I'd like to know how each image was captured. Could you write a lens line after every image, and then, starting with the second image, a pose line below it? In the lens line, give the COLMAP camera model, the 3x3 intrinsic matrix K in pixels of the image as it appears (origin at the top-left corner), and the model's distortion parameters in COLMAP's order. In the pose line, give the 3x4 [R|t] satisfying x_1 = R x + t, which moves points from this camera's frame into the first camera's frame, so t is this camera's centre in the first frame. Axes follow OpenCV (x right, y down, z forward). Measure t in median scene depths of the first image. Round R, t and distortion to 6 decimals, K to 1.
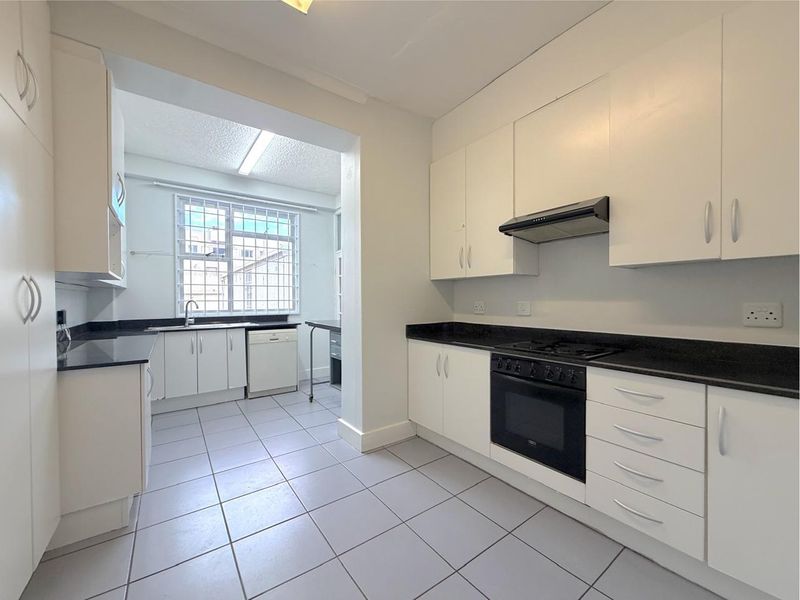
lens RADIAL K [[329.2, 0, 402.4], [0, 329.2, 301.0], [0, 0, 1]] dist [-0.001602, 0.000066]
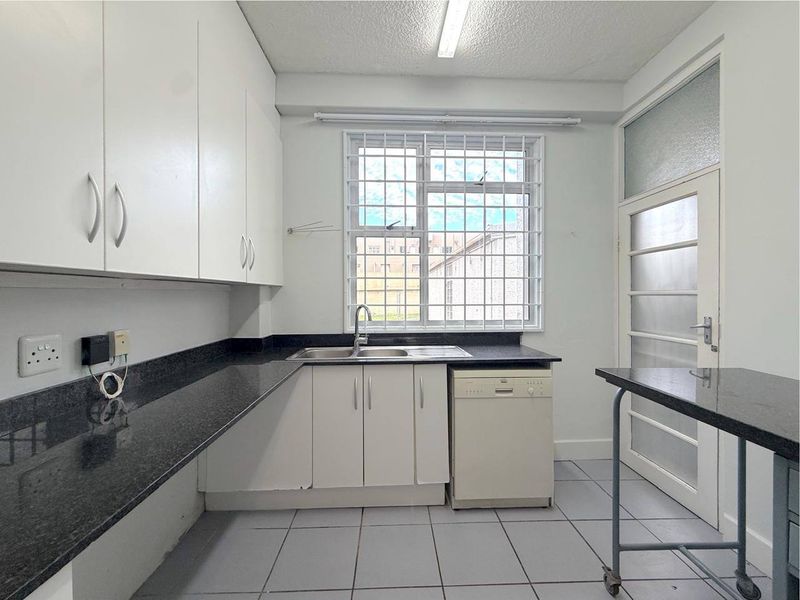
lens RADIAL K [[329.2, 0, 402.4], [0, 329.2, 301.0], [0, 0, 1]] dist [-0.001602, 0.000066]
pose [[0.839432, 0.013299, -0.543302, -0.255533], [-0.003457, 0.999811, 0.019132, -0.019461], [0.543454, -0.014182, 0.839319, 0.525650]]
